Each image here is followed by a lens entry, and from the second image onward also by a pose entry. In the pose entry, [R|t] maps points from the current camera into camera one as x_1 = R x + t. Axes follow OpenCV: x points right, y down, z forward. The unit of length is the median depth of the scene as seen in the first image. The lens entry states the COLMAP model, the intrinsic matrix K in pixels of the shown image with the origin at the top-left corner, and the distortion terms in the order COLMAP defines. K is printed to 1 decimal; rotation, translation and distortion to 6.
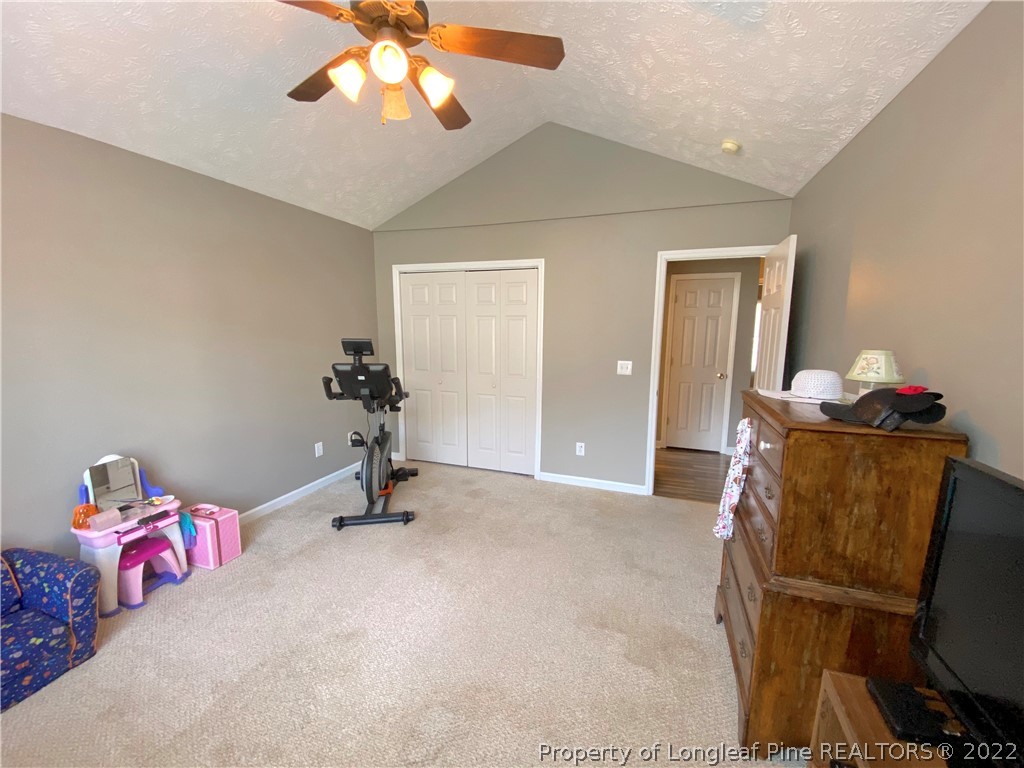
lens RADIAL K [[417.6, 0, 511.5], [0, 417.6, 381.9], [0, 0, 1]] dist [0.001085, -0.005553]
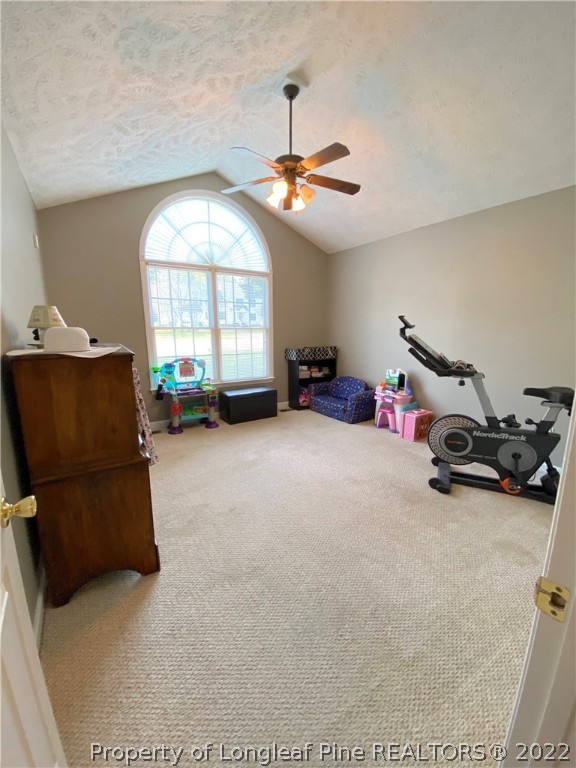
lens RADIAL K [[313.2, 0, 288.5], [0, 313.2, 389.8], [0, 0, 1]] dist [0.001085, -0.005553]
pose [[-0.613988, 0.159190, -0.773096, 0.729014], [-0.121452, 0.948733, 0.291813, -0.124580], [0.779915, 0.273064, -0.563177, 1.385039]]
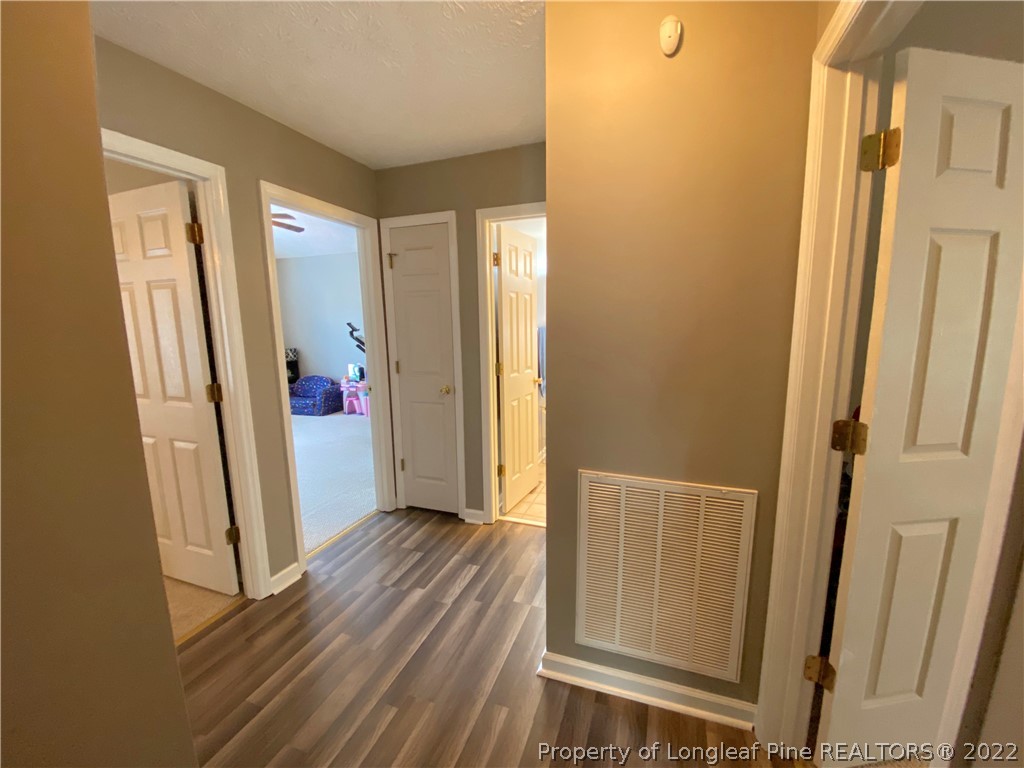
lens RADIAL K [[417.6, 0, 518.5], [0, 417.6, 384.1], [0, 0, 1]] dist [0.001085, -0.005553]
pose [[0.000297, 0.153072, -0.988215, 1.693096], [-0.143313, 0.978021, 0.151450, -0.233291], [0.989677, 0.141579, 0.022228, 1.831326]]
